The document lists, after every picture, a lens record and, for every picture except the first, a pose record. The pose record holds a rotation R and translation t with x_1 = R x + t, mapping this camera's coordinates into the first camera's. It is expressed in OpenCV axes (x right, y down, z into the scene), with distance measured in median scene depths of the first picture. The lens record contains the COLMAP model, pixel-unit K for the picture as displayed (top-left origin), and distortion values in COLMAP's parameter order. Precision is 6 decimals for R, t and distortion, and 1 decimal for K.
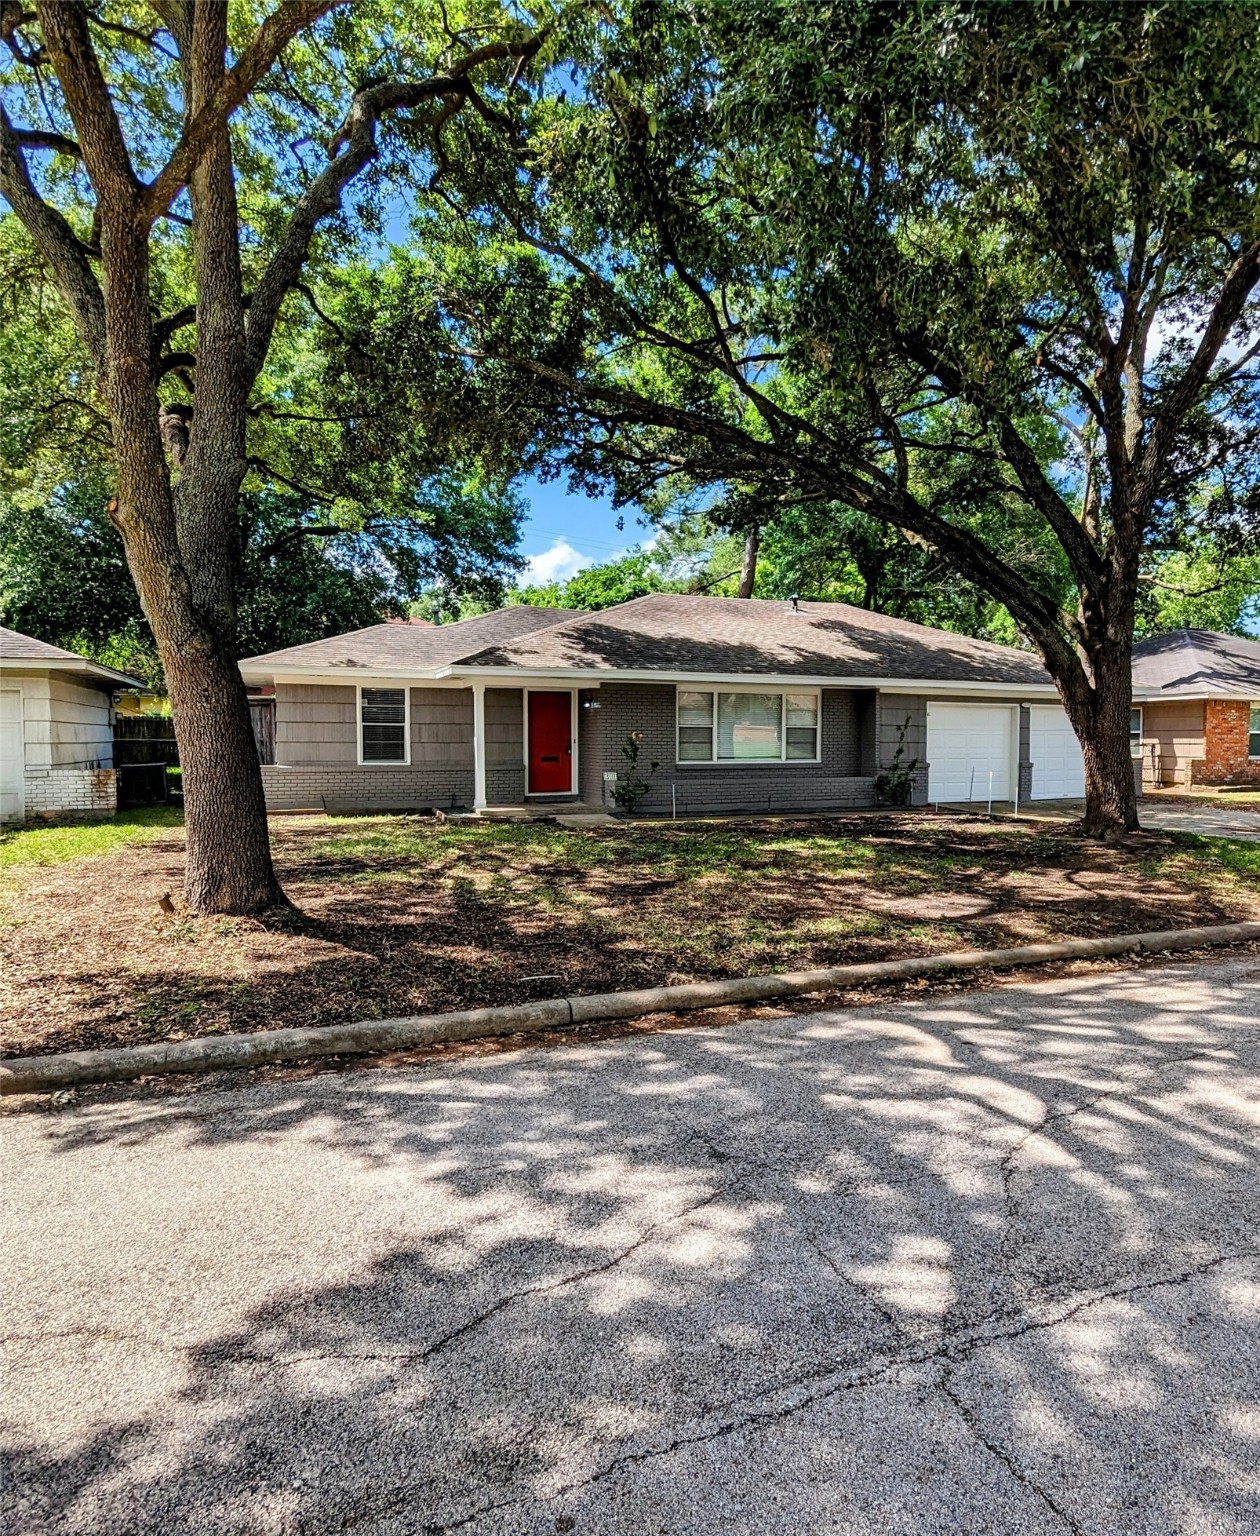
lens RADIAL K [[626.9, 0, 630.1], [0, 626.9, 744.1], [0, 0, 1]] dist [0.012345, -0.000075]
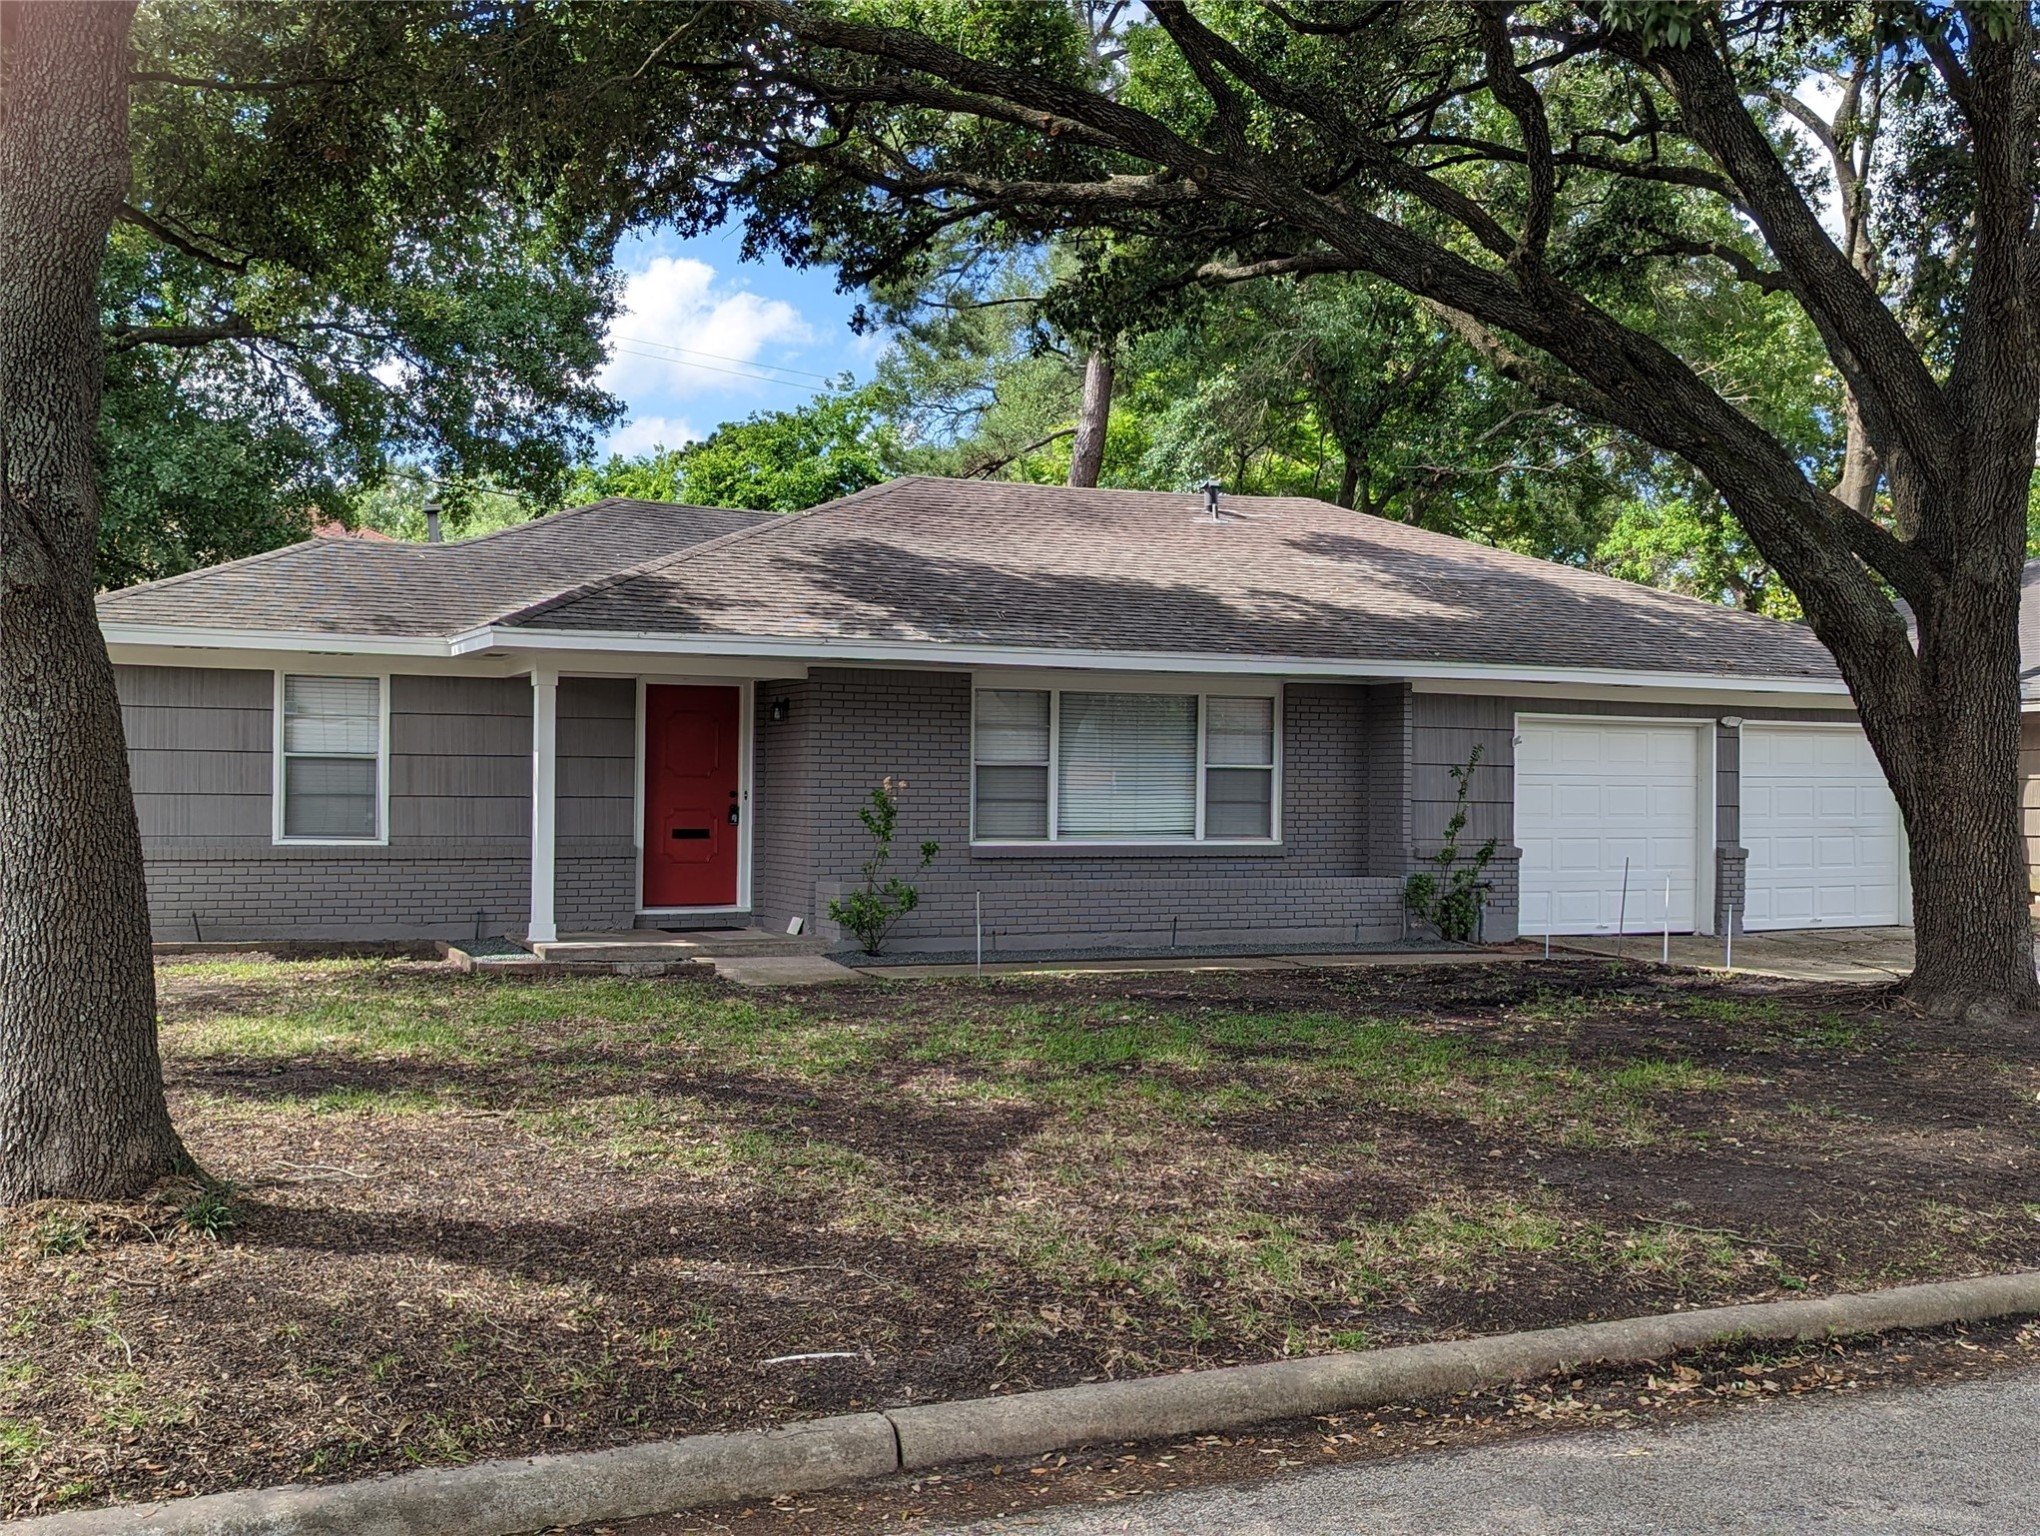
lens RADIAL K [[1439.9, 0, 1018.1], [0, 1439.9, 763.2], [0, 0, 1]] dist [0.060839, -0.055388]
pose [[0.999946, 0.005971, -0.008473, 0.118170], [-0.006255, 0.999404, -0.033963, 0.006642], [0.008265, 0.034014, 0.999387, -0.050661]]
